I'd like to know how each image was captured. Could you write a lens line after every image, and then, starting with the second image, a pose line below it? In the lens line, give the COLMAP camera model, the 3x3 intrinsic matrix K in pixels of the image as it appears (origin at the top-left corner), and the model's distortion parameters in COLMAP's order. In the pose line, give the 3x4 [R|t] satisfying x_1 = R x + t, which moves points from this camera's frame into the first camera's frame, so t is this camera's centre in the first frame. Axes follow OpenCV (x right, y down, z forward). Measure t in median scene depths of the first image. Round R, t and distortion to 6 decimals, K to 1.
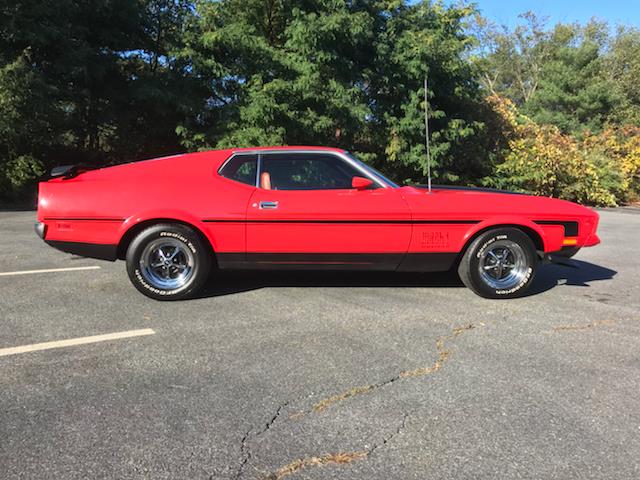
lens RADIAL K [[527.6, 0, 318.4], [0, 527.6, 234.4], [0, 0, 1]] dist [0.019295, -0.025028]
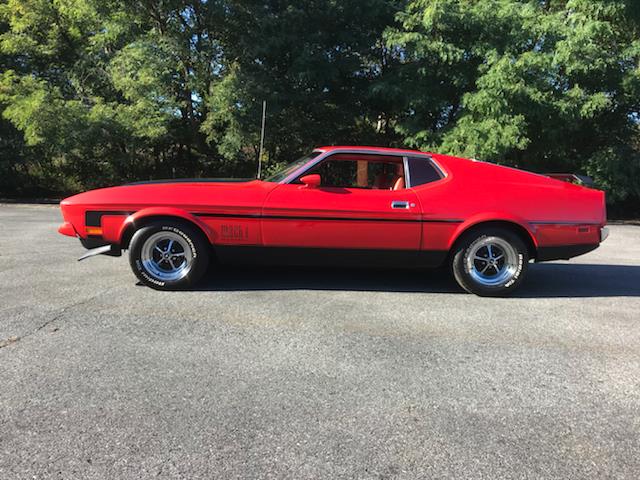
lens RADIAL K [[527.6, 0, 319.9], [0, 527.6, 241.6], [0, 0, 1]] dist [0.019295, -0.025028]
pose [[0.713334, 0.079751, -0.696272, 0.210436], [-0.084476, 0.996045, 0.027540, -0.015863], [0.695714, 0.039173, 0.717250, 0.212211]]
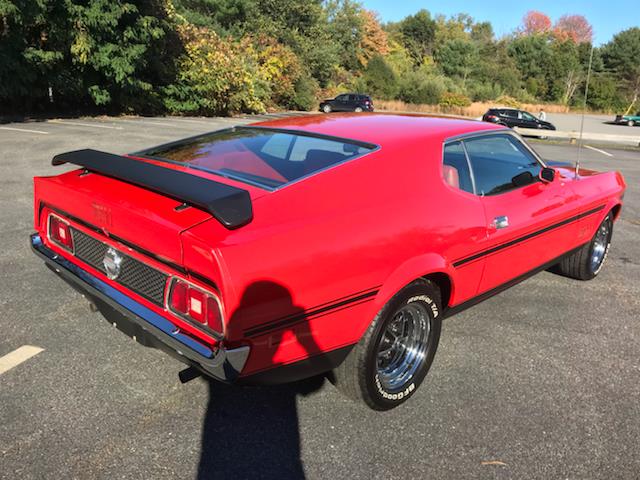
lens RADIAL K [[527.6, 0, 319.9], [0, 527.6, 237.3], [0, 0, 1]] dist [0.019295, -0.025028]
pose [[0.754623, -0.150797, 0.638596, -0.138422], [0.023105, 0.978737, 0.203815, -0.035468], [-0.655752, -0.139049, 0.742061, 0.127045]]
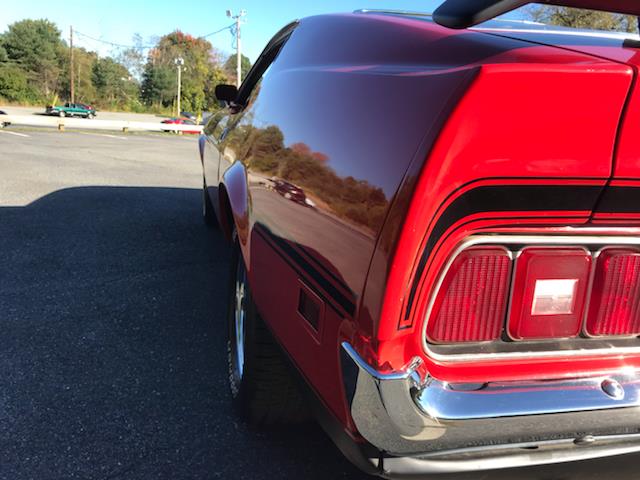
lens RADIAL K [[527.6, 0, 339.2], [0, 527.6, 228.5], [0, 0, 1]] dist [0.019295, -0.025028]
pose [[-0.172477, -0.223043, 0.959429, -0.129911], [0.036293, 0.971925, 0.232473, -0.025677], [-0.984345, 0.074917, -0.159540, 0.270395]]
